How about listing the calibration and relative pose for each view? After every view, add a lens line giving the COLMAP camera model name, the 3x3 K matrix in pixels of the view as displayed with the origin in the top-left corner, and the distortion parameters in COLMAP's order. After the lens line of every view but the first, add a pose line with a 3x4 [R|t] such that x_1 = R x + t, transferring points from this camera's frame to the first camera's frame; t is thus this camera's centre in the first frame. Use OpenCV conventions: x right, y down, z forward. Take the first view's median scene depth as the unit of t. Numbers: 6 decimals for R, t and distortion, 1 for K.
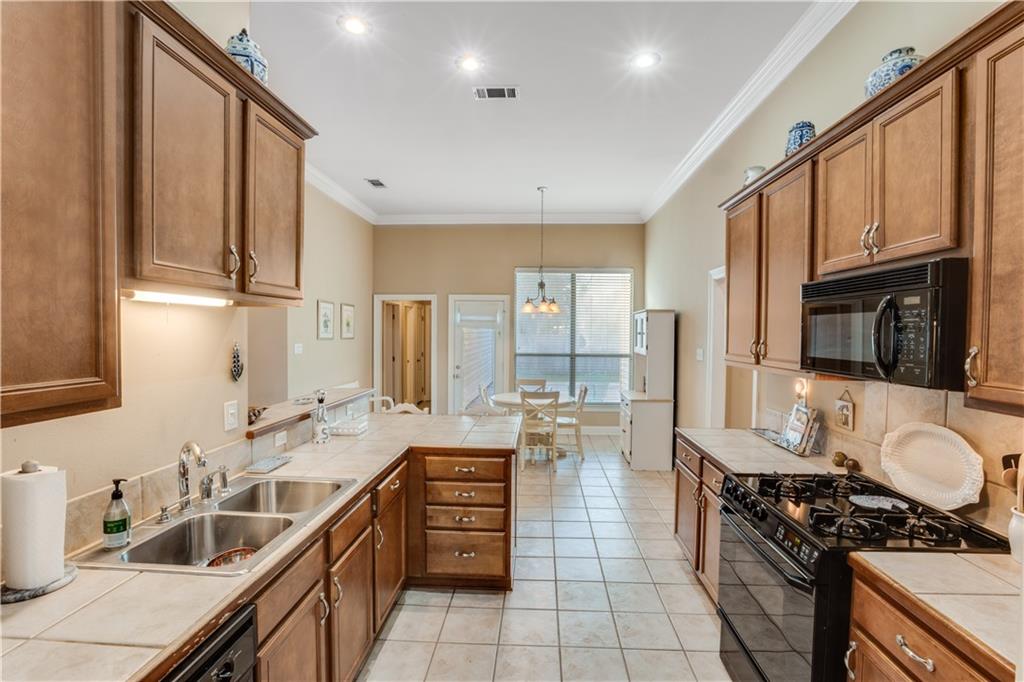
lens RADIAL K [[467.5, 0, 518.0], [0, 467.5, 341.4], [0, 0, 1]] dist [-0.030786, 0.006255]
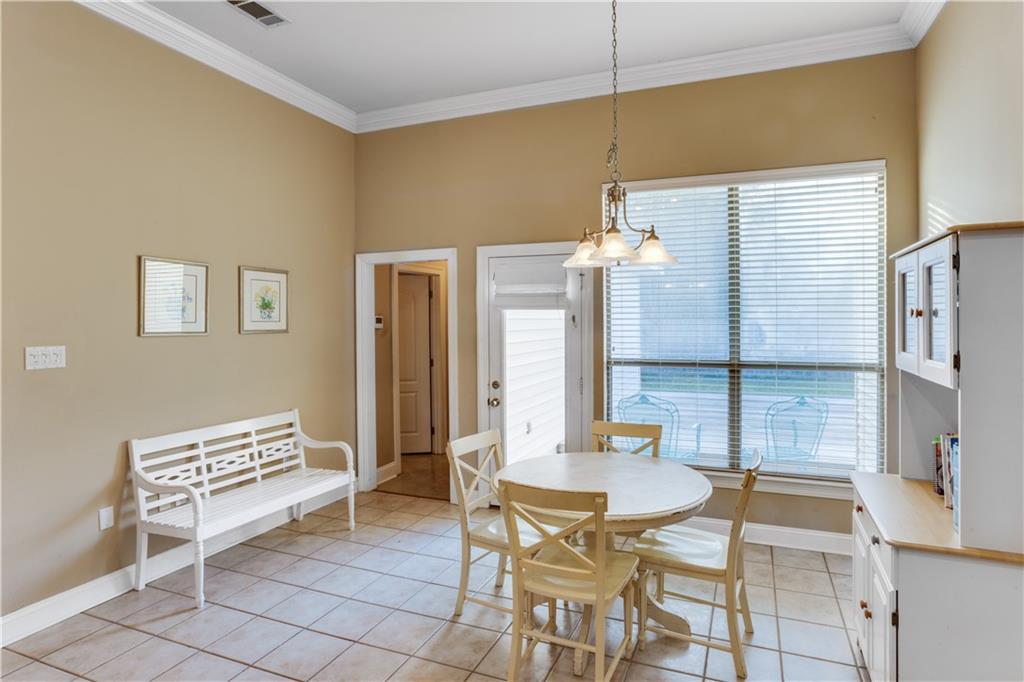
lens RADIAL K [[546.7, 0, 510.6], [0, 546.7, 333.1], [0, 0, 1]] dist [-0.003247, 0.000208]
pose [[0.937952, -0.005804, -0.346717, 0.100361], [0.006848, 0.999975, 0.001786, -0.003777], [0.346698, -0.004050, 0.937968, 0.431173]]
